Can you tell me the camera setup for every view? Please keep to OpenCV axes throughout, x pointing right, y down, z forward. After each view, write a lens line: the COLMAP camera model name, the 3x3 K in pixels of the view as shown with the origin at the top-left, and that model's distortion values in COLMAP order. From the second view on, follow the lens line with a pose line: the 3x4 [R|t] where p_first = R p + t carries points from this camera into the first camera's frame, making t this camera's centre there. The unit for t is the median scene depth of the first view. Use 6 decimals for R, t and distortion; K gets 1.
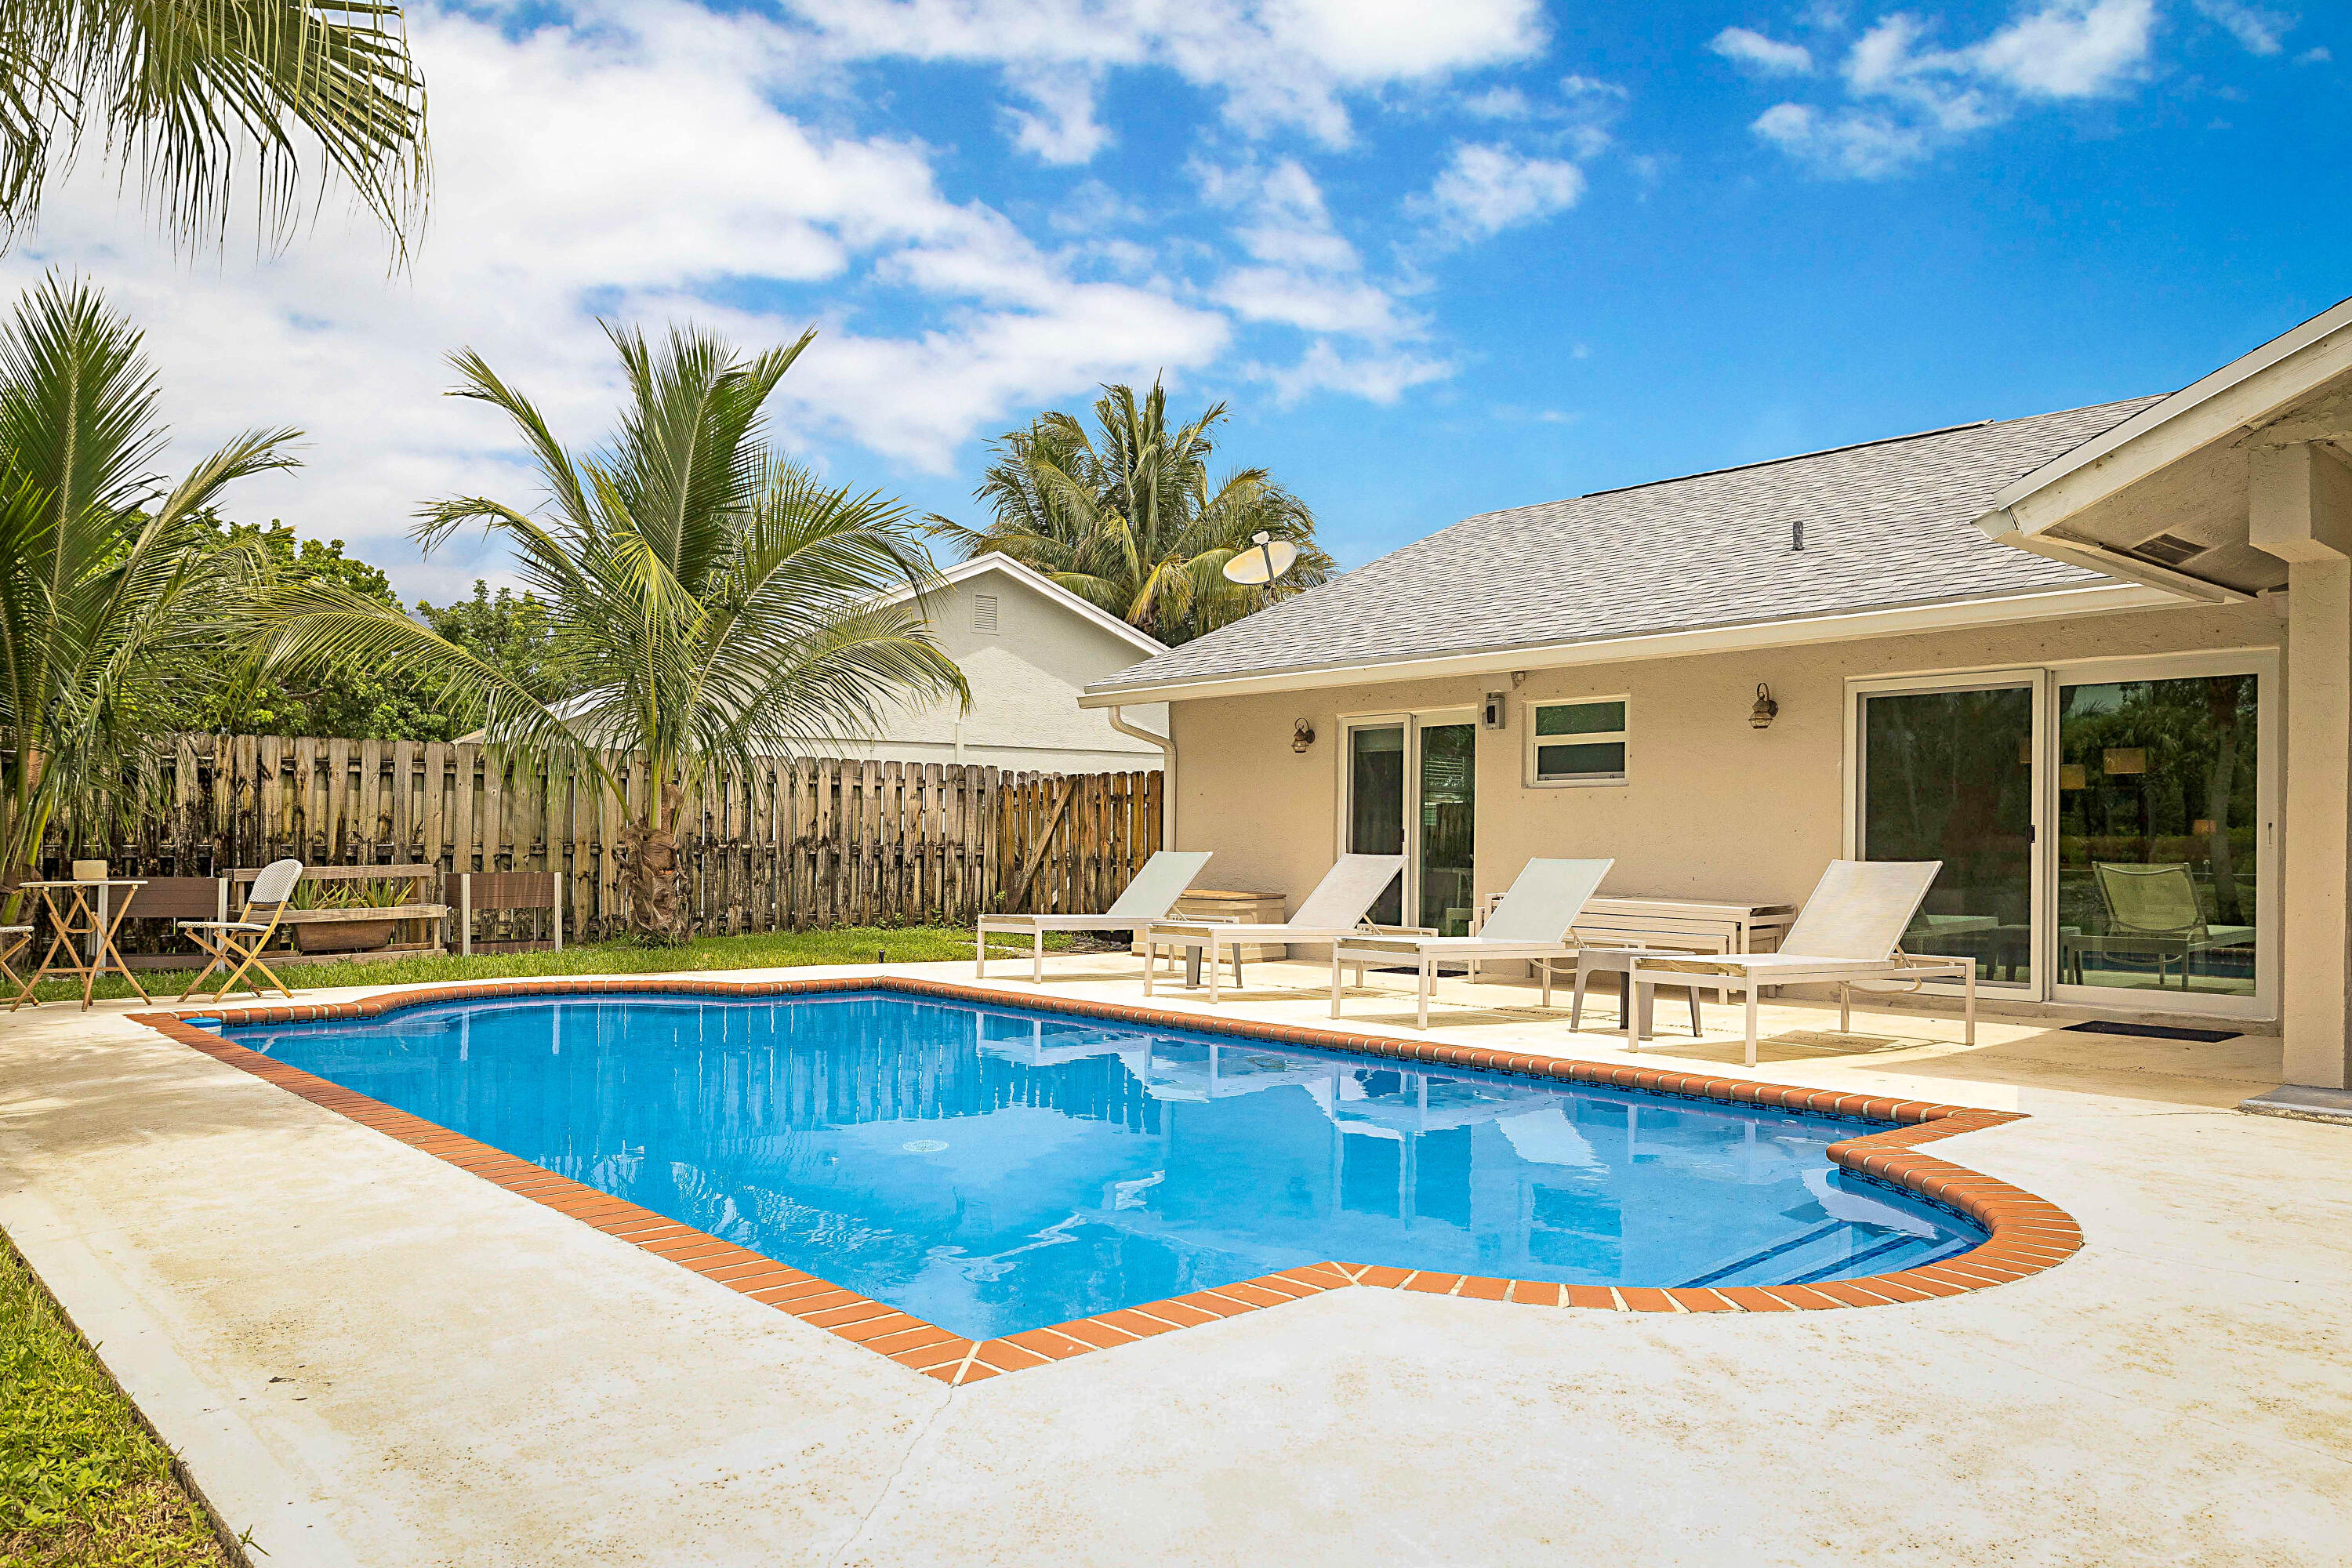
lens RADIAL K [[1683.2, 0, 1167.3], [0, 1683.2, 783.4], [0, 0, 1]] dist [0.008238, 0.001280]
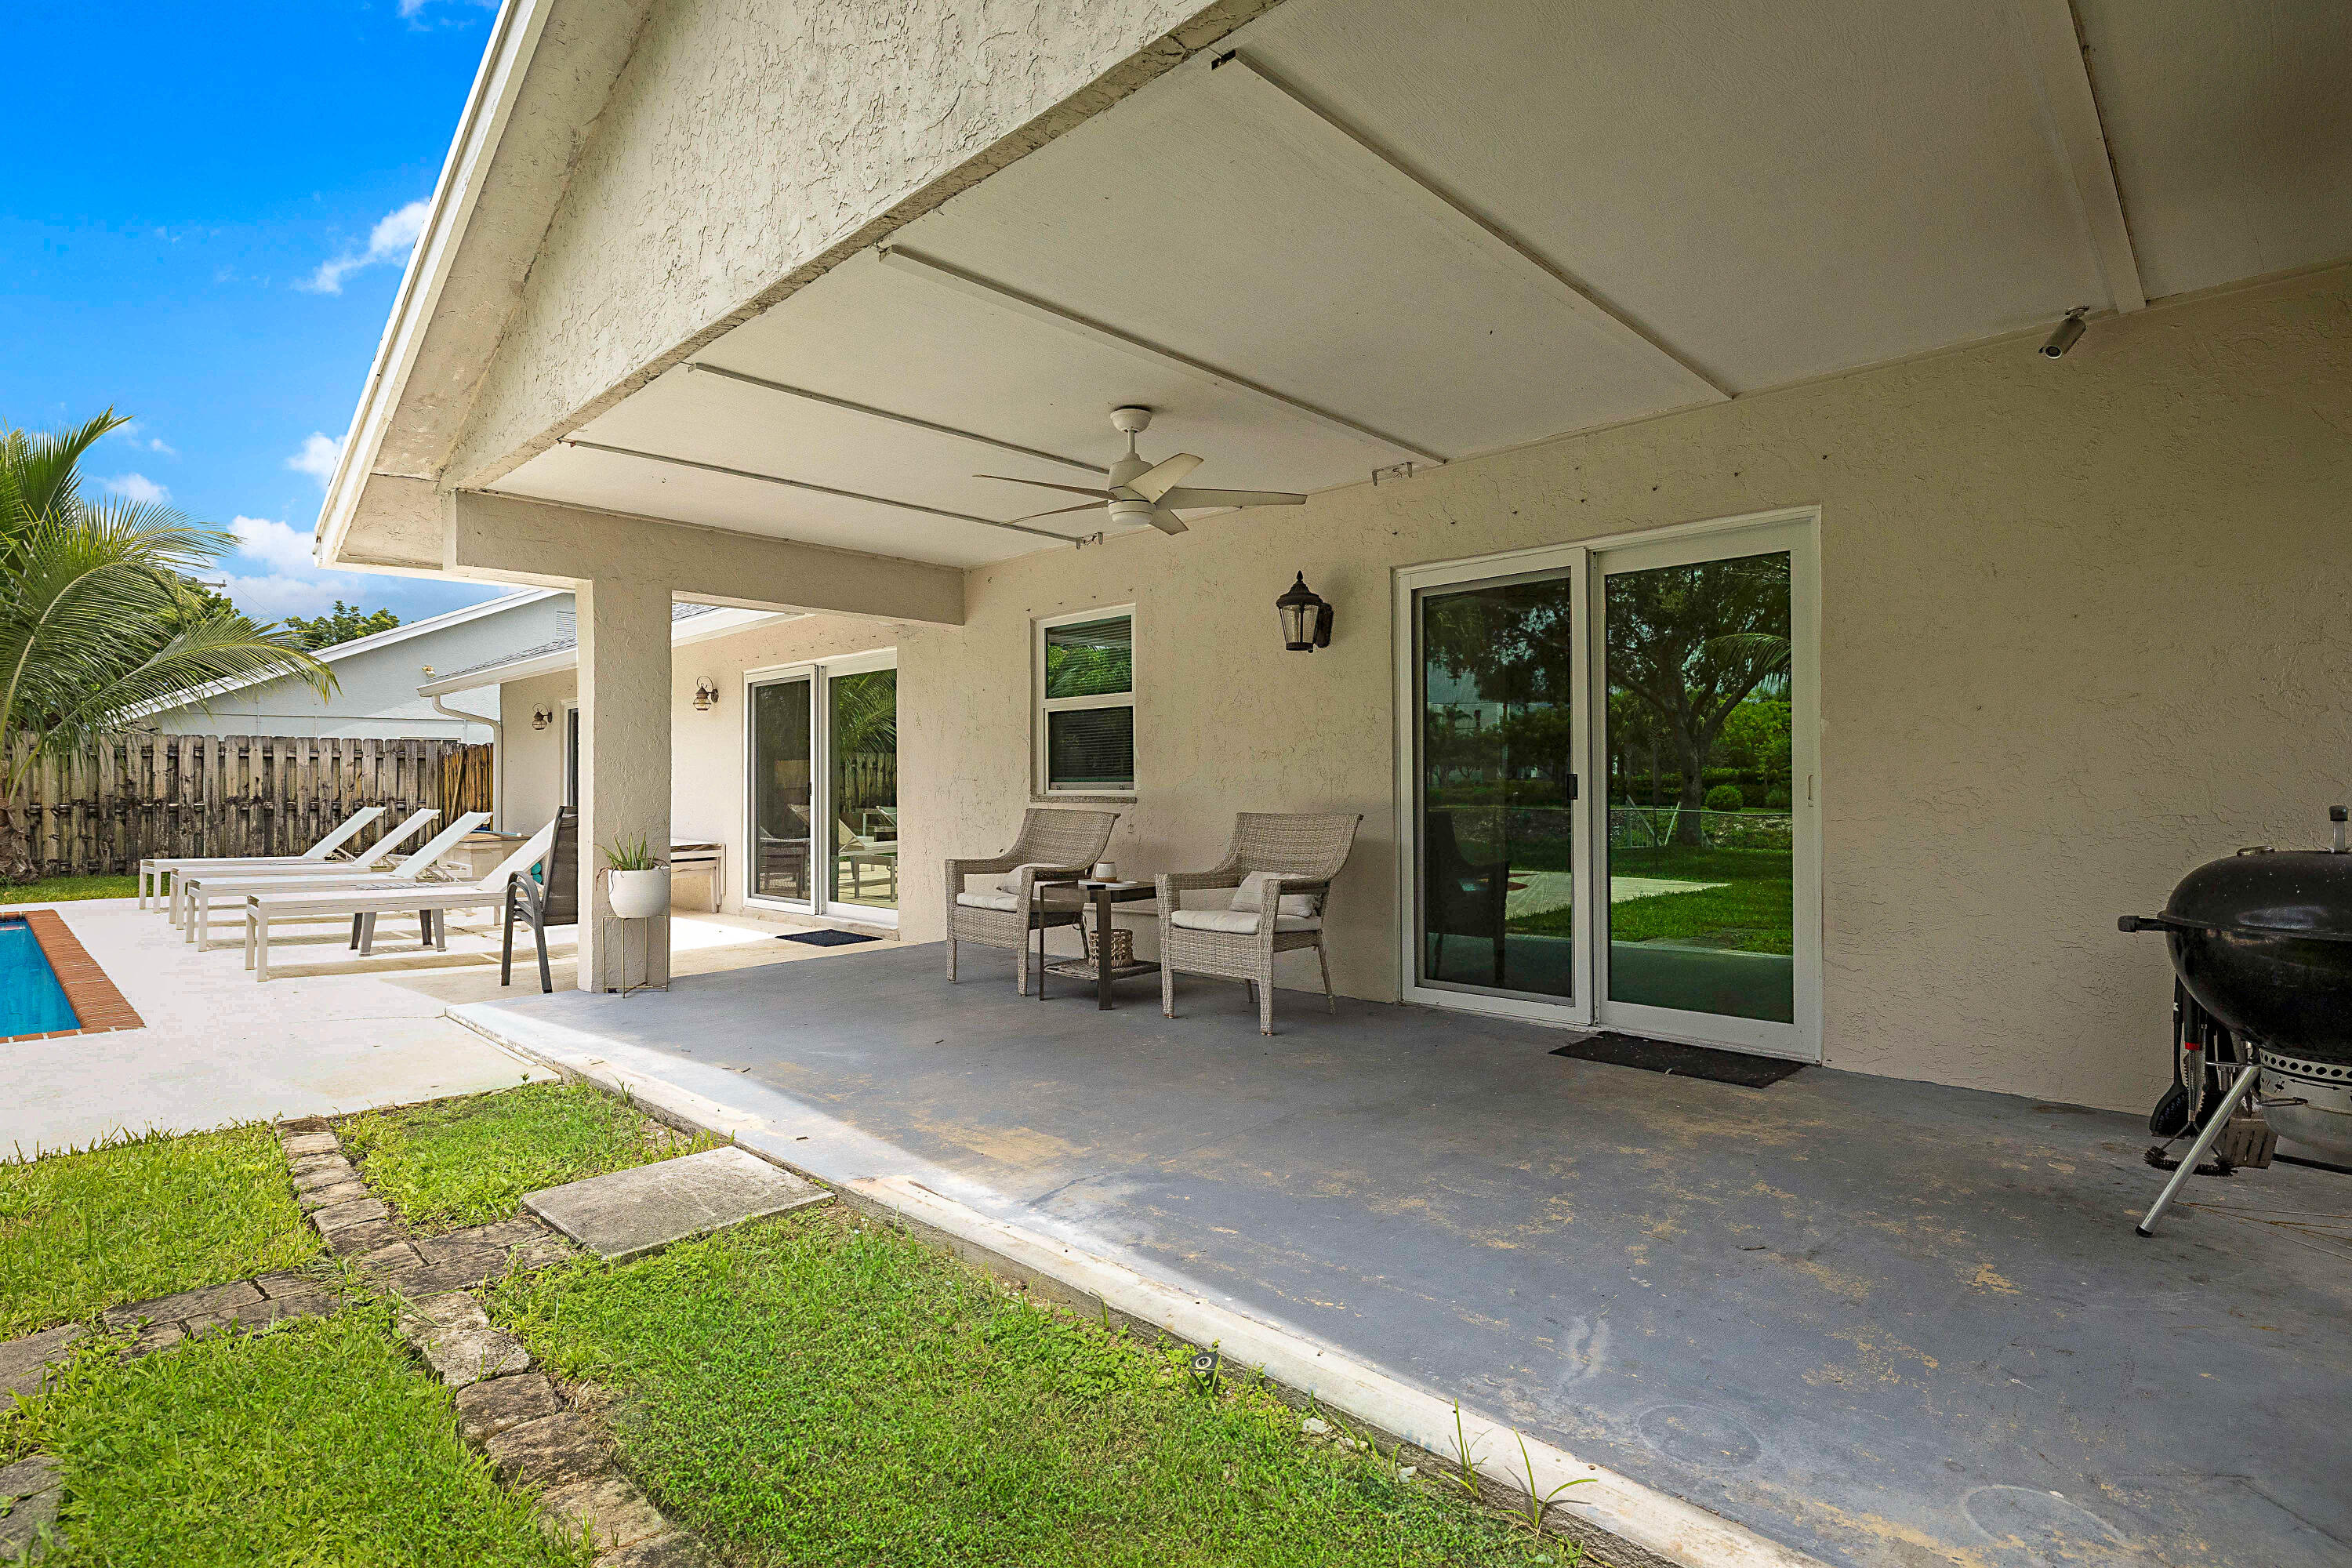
lens RADIAL K [[1175.1, 0, 1160.0], [0, 1175.1, 773.6], [0, 0, 1]] dist [0.001652, -0.000999]
pose [[0.997179, -0.012420, 0.074019, 0.509534], [0.010556, 0.999619, 0.025520, -0.002212], [-0.074308, -0.024667, 0.996930, 0.039507]]
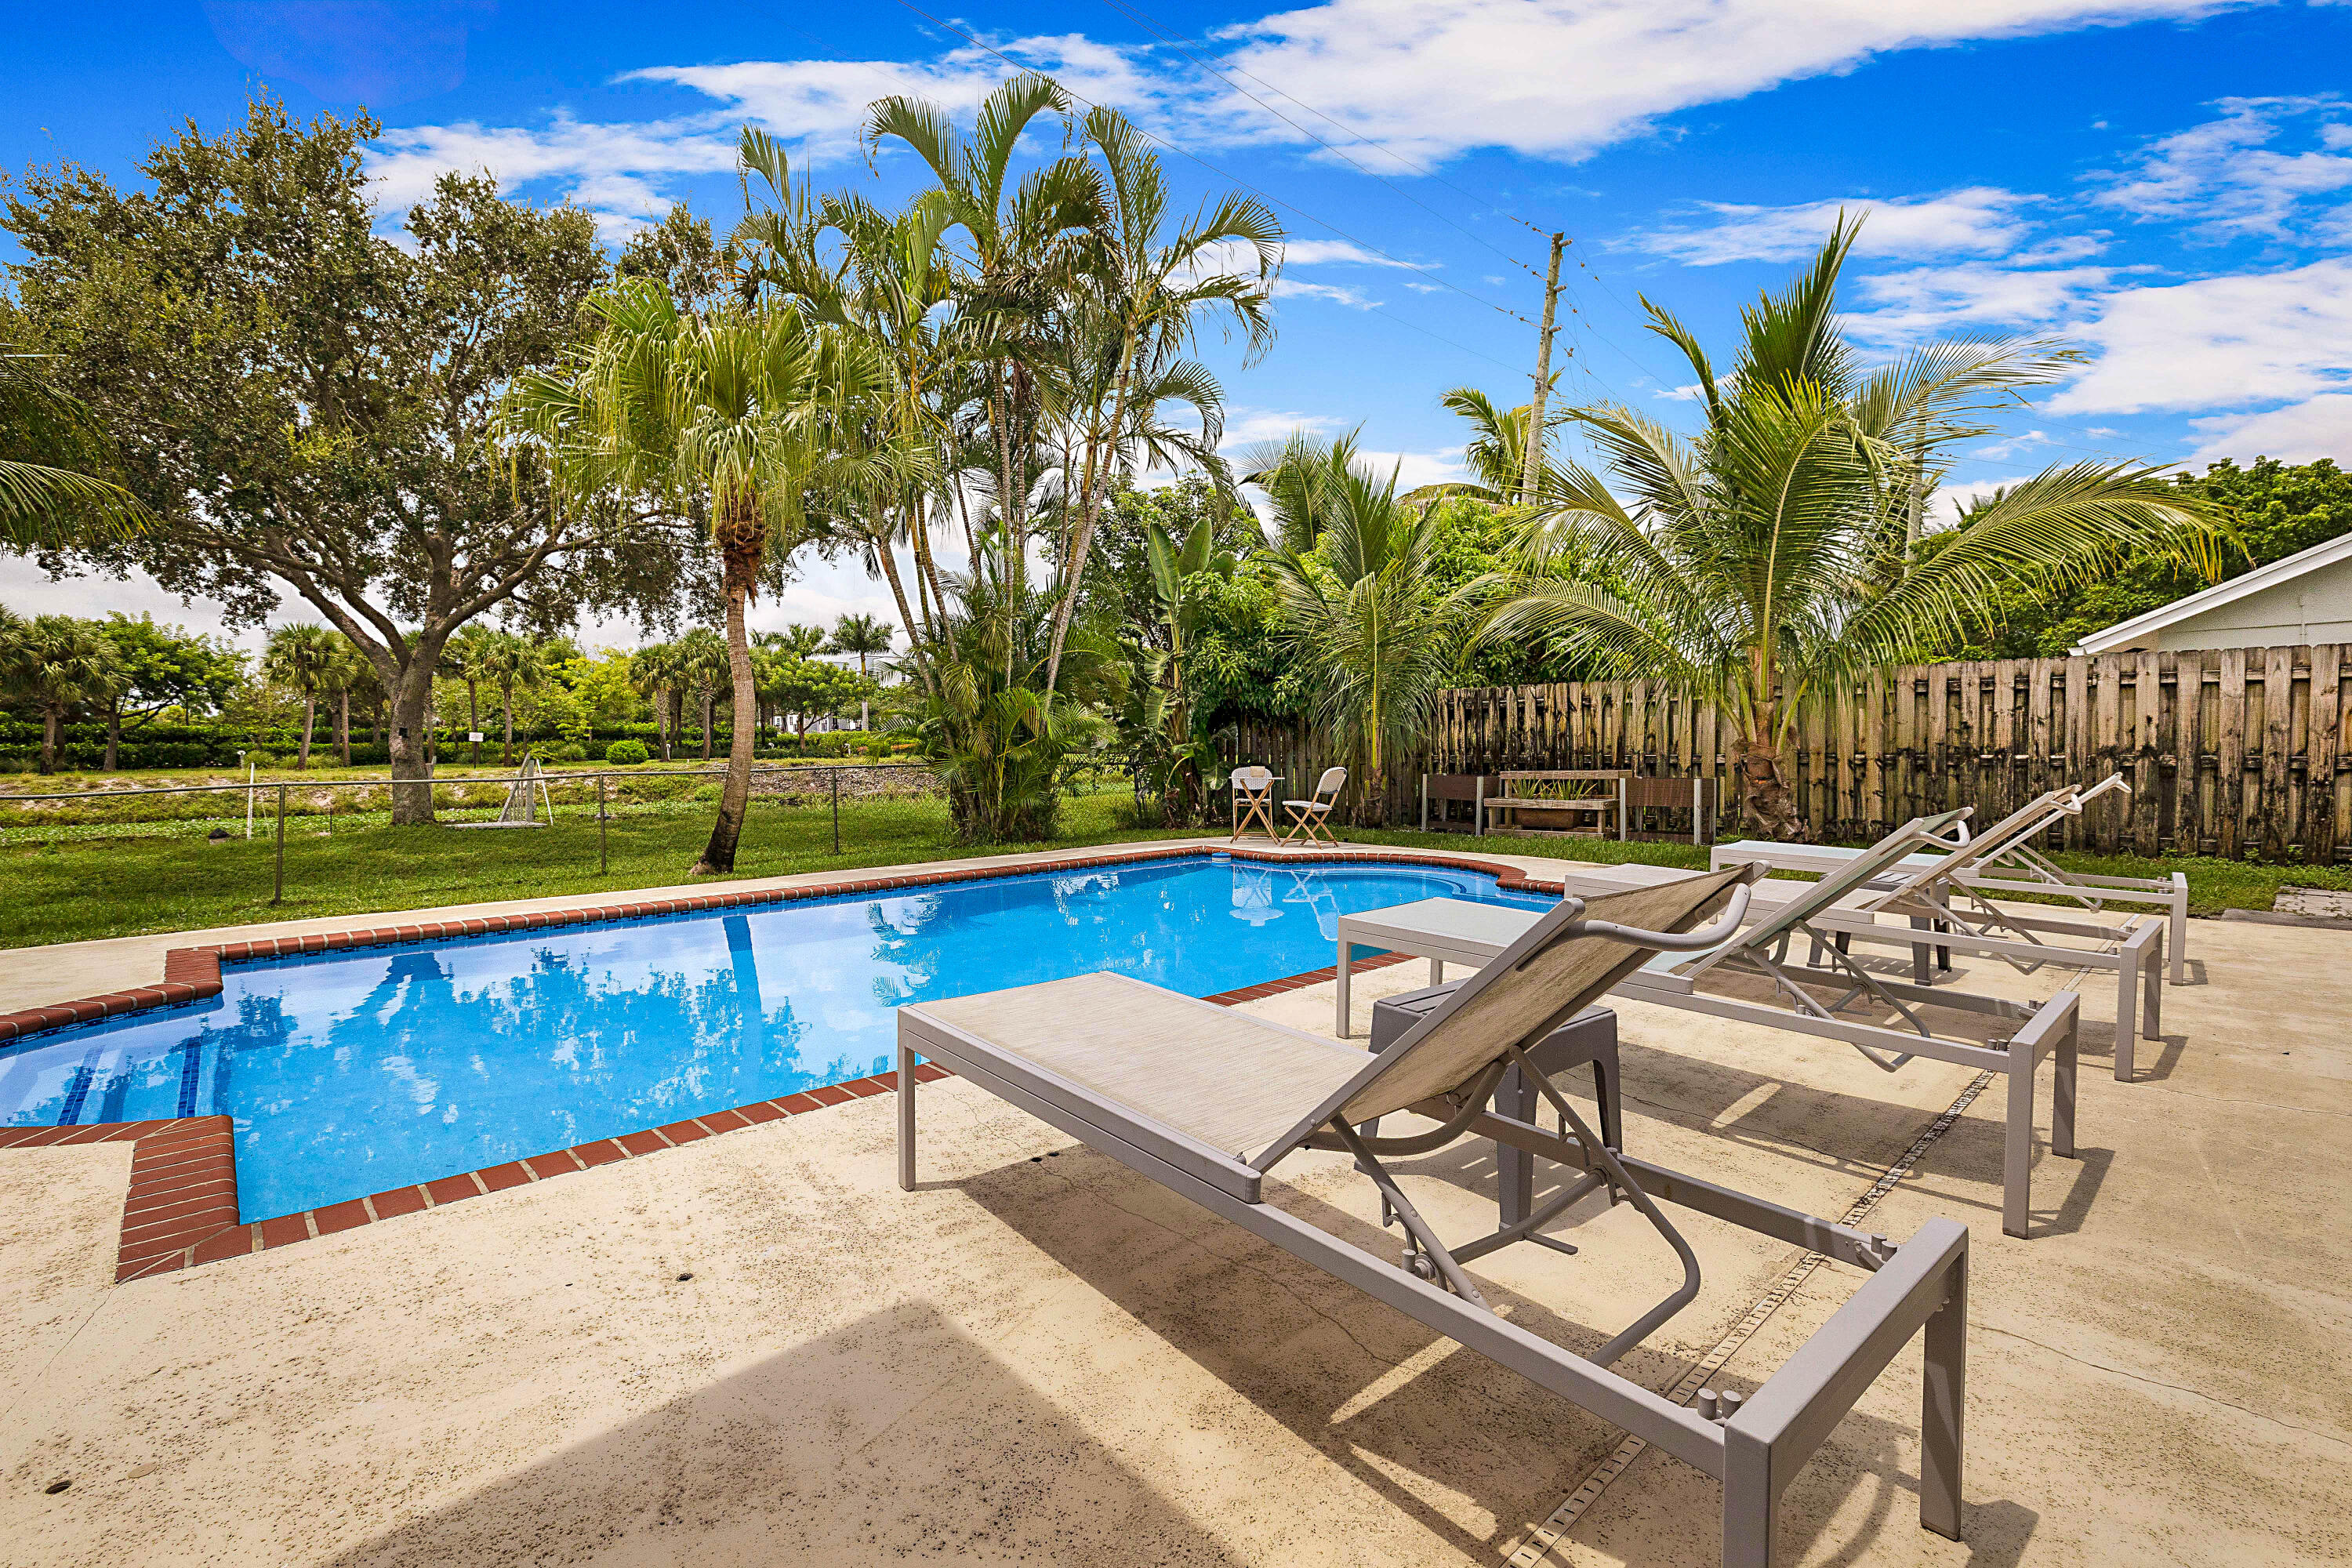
lens RADIAL K [[1051.8, 0, 1164.2], [0, 1051.8, 777.8], [0, 0, 1]] dist [-0.004669, 0.001665]
pose [[0.022378, 0.026804, -0.999390, 0.370898], [0.042689, 0.998703, 0.027741, 0.014319], [0.998838, -0.043284, 0.021205, 0.582299]]
